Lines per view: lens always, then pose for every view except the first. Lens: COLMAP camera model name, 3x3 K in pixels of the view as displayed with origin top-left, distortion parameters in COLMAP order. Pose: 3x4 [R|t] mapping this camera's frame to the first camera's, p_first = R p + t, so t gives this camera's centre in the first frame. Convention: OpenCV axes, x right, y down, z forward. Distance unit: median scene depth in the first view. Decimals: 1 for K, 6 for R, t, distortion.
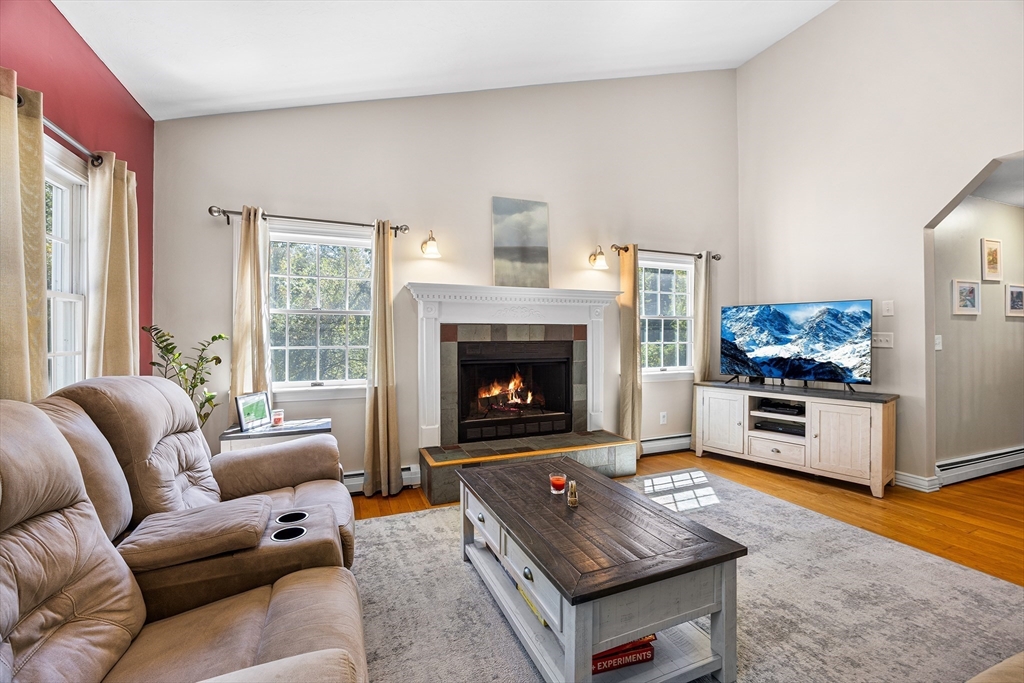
lens RADIAL K [[425.2, 0, 505.7], [0, 425.2, 337.1], [0, 0, 1]] dist [-0.010979, 0.000039]
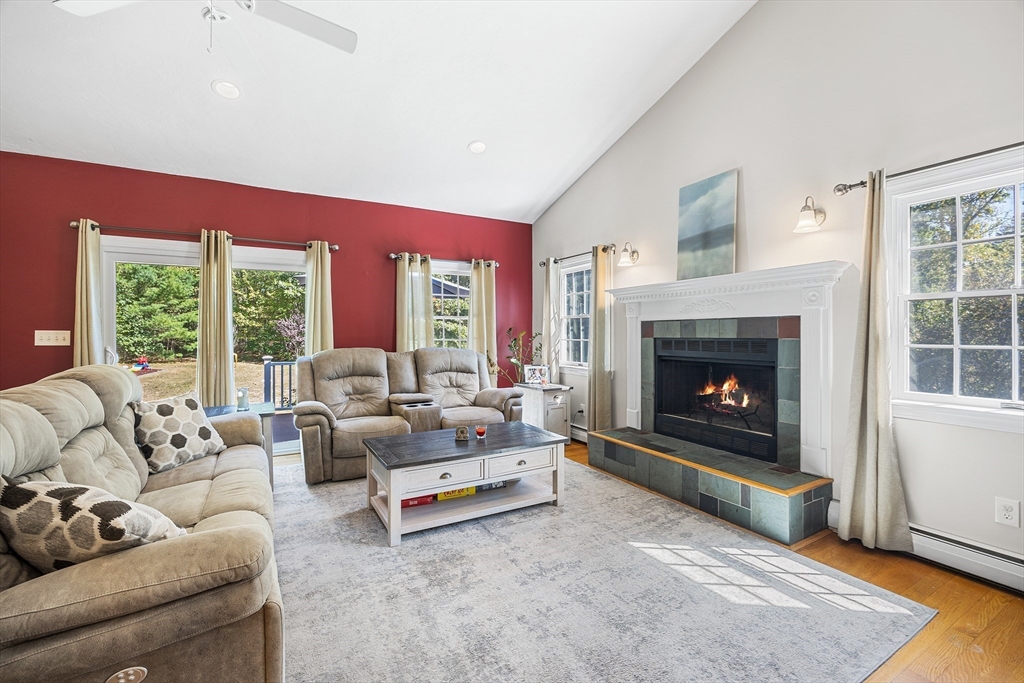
lens RADIAL K [[425.2, 0, 521.5], [0, 425.2, 335.2], [0, 0, 1]] dist [-0.010979, 0.000039]
pose [[0.153548, 0.003971, -0.988133, 0.890496], [-0.008528, 0.999960, 0.002693, 0.004332], [0.988104, 0.008013, 0.153575, 0.502691]]
